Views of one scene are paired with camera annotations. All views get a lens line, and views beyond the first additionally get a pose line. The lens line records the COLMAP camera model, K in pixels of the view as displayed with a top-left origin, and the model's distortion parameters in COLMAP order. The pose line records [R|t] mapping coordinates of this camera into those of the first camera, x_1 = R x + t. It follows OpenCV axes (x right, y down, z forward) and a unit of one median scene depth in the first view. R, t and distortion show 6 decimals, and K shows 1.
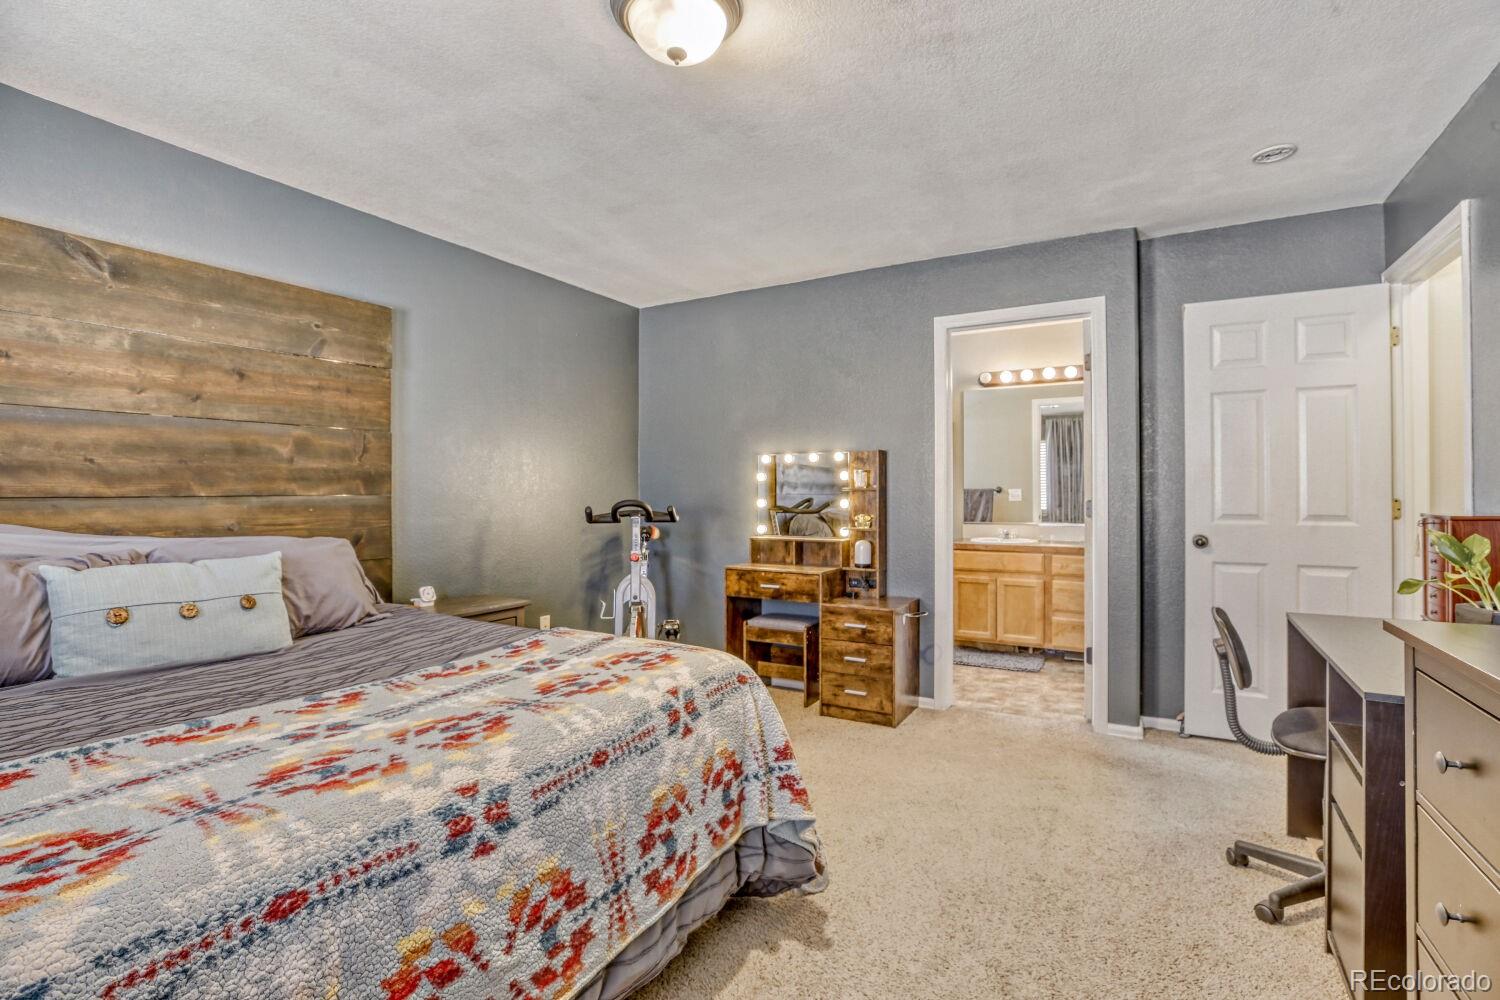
lens RADIAL K [[697.9, 0, 743.5], [0, 697.9, 493.3], [0, 0, 1]] dist [-0.041995, 0.011410]
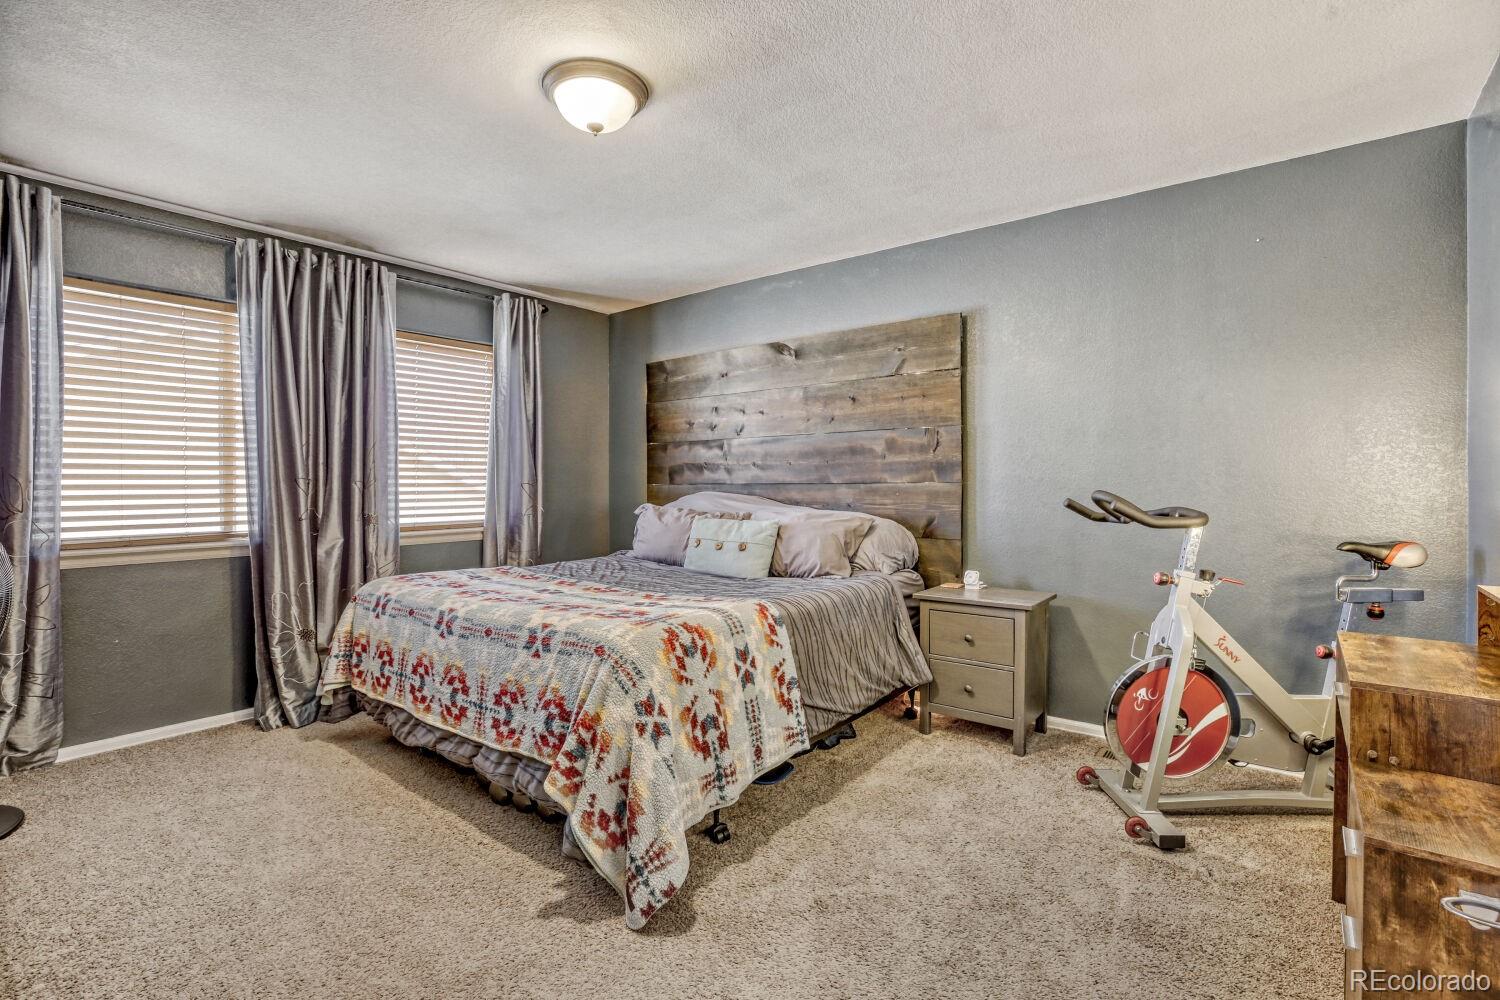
lens RADIAL K [[697.9, 0, 780.5], [0, 697.9, 496.2], [0, 0, 1]] dist [-0.041995, 0.011410]
pose [[-0.128499, 0.021683, -0.991473, 0.789399], [0.003032, 0.999765, 0.021472, -0.000362], [0.991705, -0.000248, -0.128535, 1.076750]]
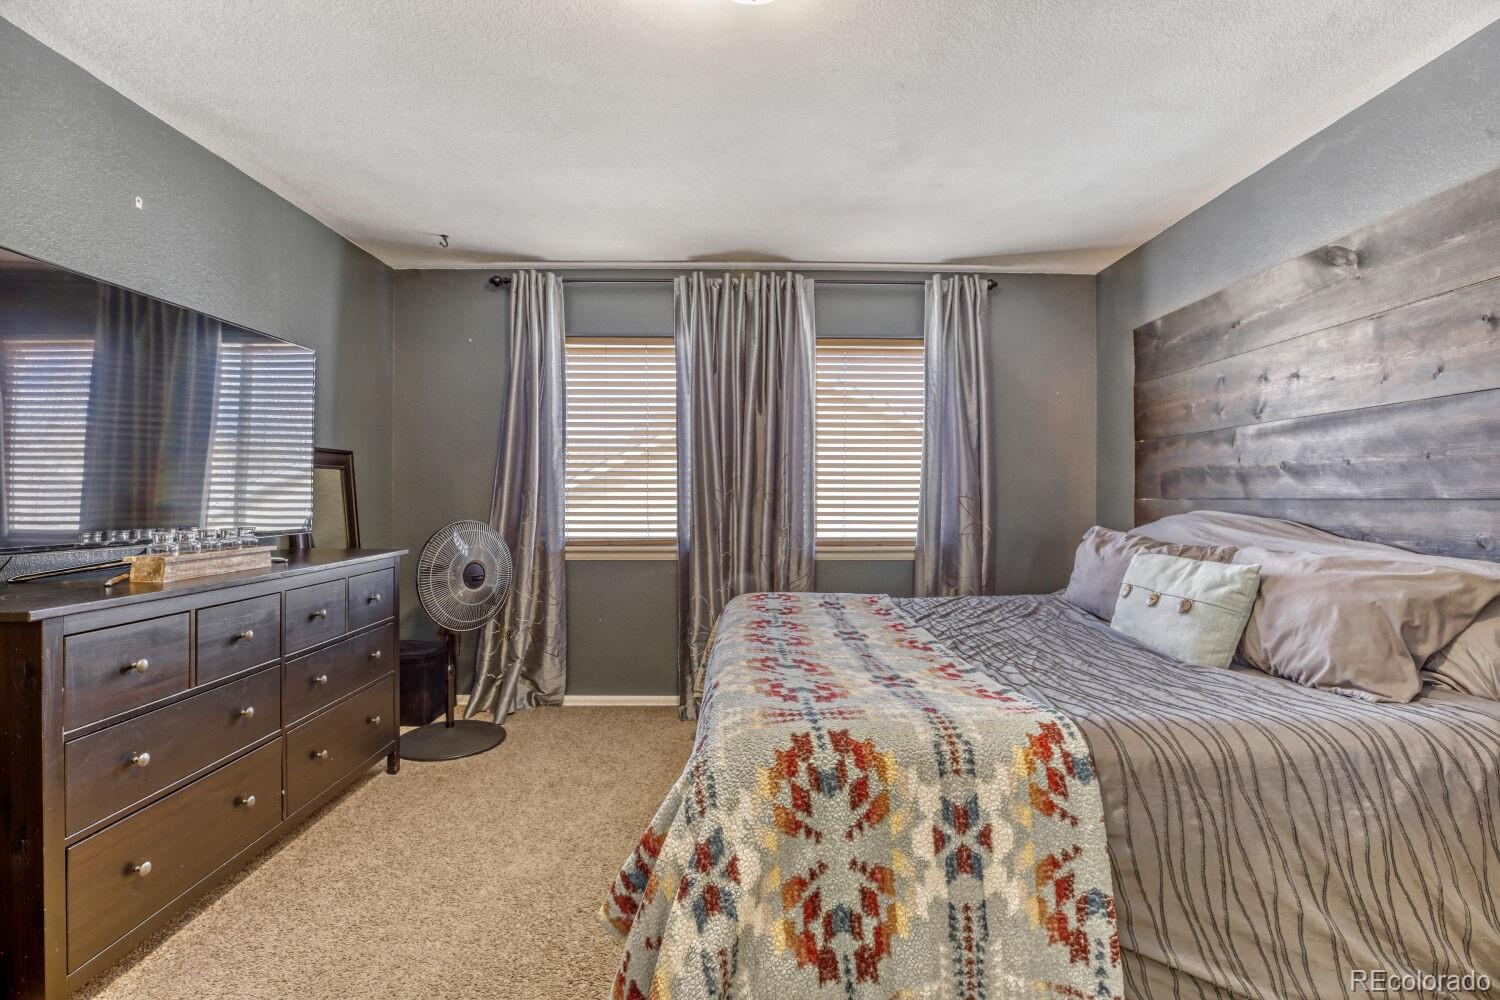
lens RADIAL K [[697.9, 0, 740.7], [0, 697.9, 503.7], [0, 0, 1]] dist [-0.041995, 0.011410]
pose [[-0.865154, 0.005900, -0.501472, 0.266085], [0.000318, 0.999937, 0.011216, 0.001302], [0.501507, 0.009544, -0.865101, 1.253721]]
